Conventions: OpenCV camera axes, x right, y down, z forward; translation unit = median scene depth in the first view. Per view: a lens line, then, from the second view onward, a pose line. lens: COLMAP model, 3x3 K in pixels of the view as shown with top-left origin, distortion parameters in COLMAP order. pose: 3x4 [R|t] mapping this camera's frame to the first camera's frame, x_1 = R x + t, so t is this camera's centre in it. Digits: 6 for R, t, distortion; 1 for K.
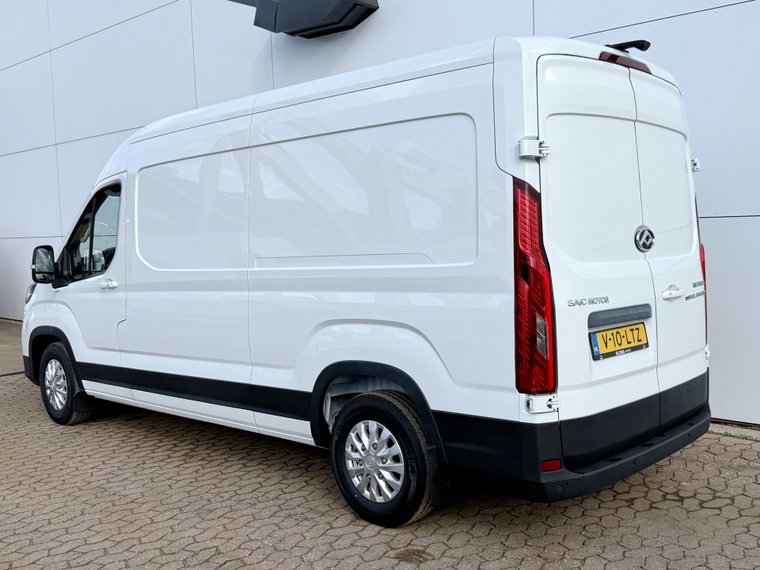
lens RADIAL K [[798.4, 0, 372.6], [0, 798.4, 276.4], [0, 0, 1]] dist [0.004781, 0.000000]
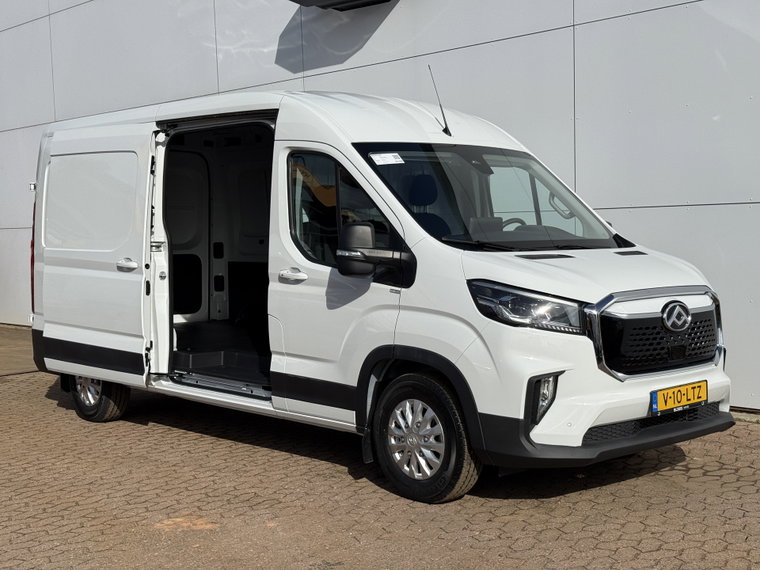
lens RADIAL K [[1083.1, 0, 379.6], [0, 1083.1, 284.5], [0, 0, 1]] dist [0.050368, 0.000000]
pose [[0.998767, 0.005919, -0.049289, 0.046786], [-0.006099, 0.999975, -0.003503, 0.040363], [0.049267, 0.003799, 0.998778, -0.444647]]
